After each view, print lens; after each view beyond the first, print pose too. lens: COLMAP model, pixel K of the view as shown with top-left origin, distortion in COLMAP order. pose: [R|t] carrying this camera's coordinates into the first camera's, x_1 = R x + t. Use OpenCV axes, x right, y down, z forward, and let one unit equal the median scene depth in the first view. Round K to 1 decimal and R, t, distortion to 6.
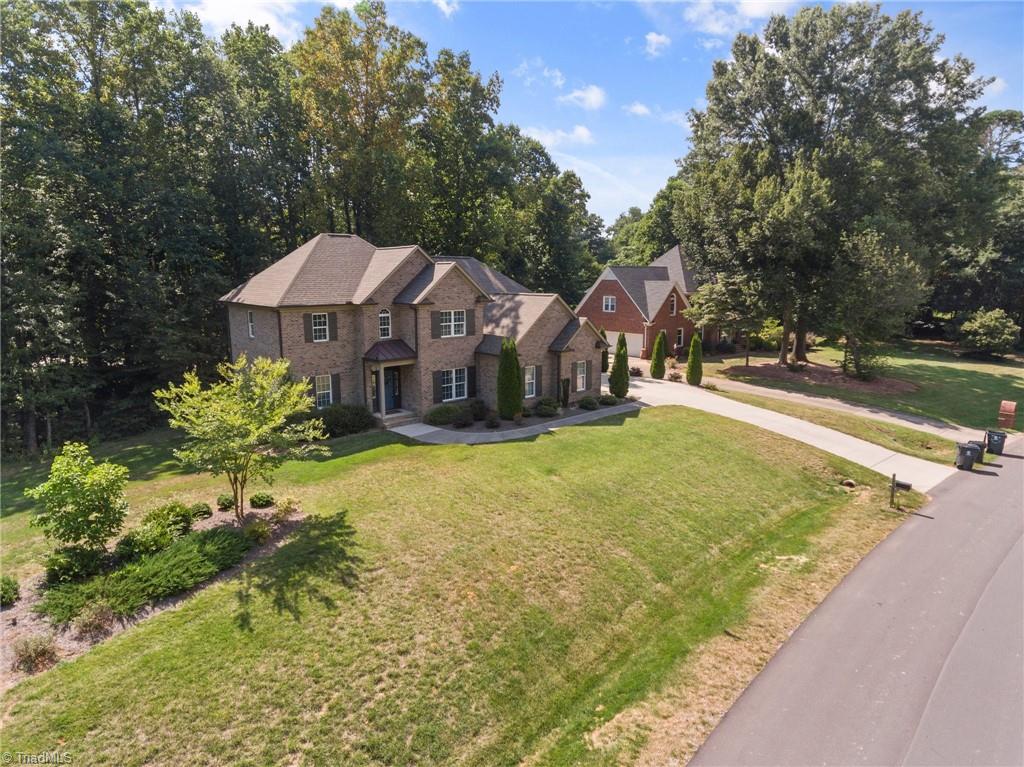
lens RADIAL K [[598.9, 0, 513.3], [0, 598.9, 384.7], [0, 0, 1]] dist [0.002486, 0.002260]
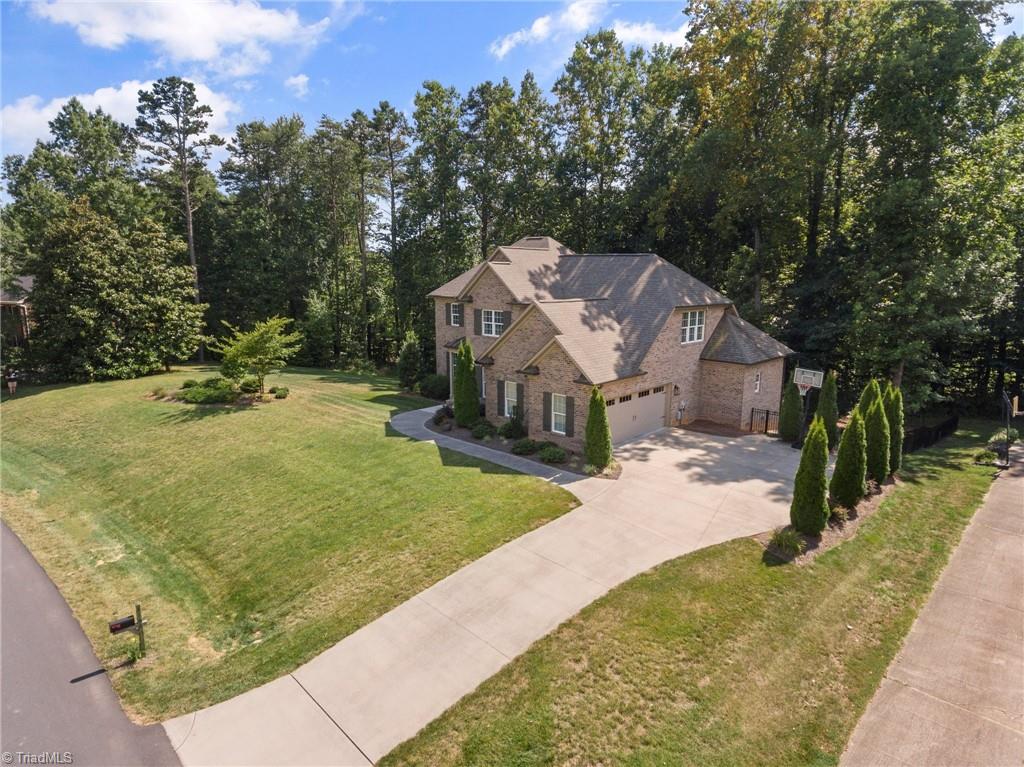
lens RADIAL K [[598.9, 0, 511.8], [0, 598.9, 380.0], [0, 0, 1]] dist [0.002486, 0.002260]
pose [[0.079950, 0.183897, -0.979689, 0.931063], [-0.188766, 0.967844, 0.166269, -0.188686], [0.978762, 0.171639, 0.112093, 0.962904]]
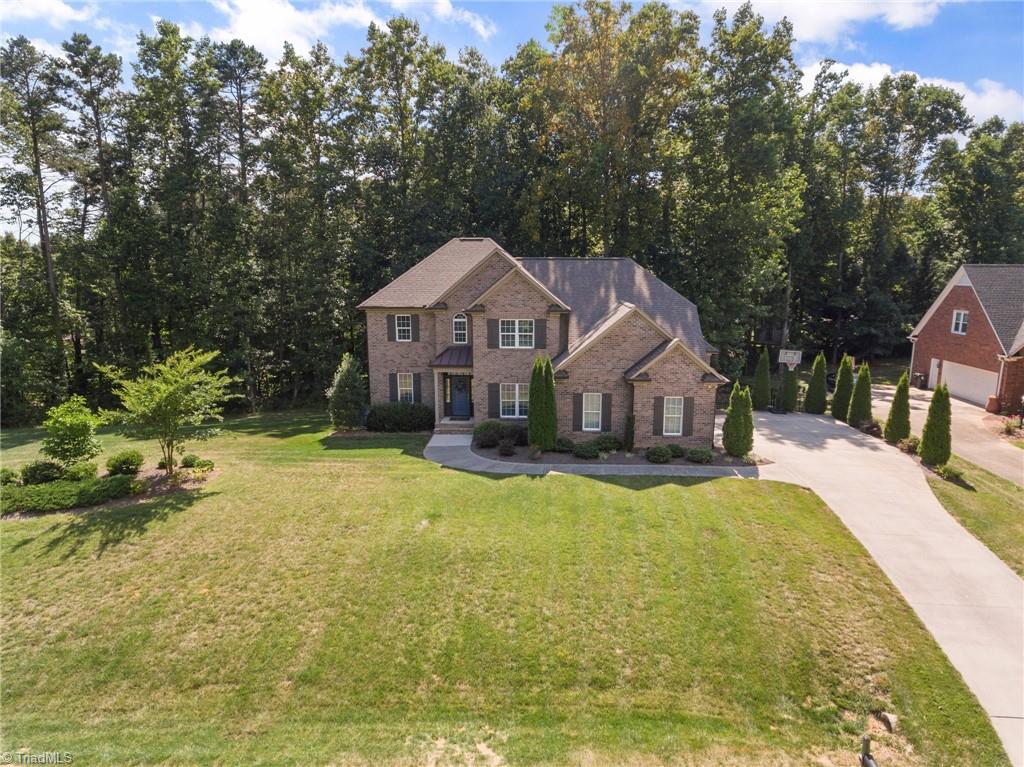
lens RADIAL K [[598.9, 0, 511.9], [0, 598.9, 384.1], [0, 0, 1]] dist [0.002486, 0.002260]
pose [[0.703663, 0.132390, -0.698091, 0.551441], [-0.129886, 0.989900, 0.056808, -0.079686], [0.698561, 0.050699, 0.713752, 0.364352]]
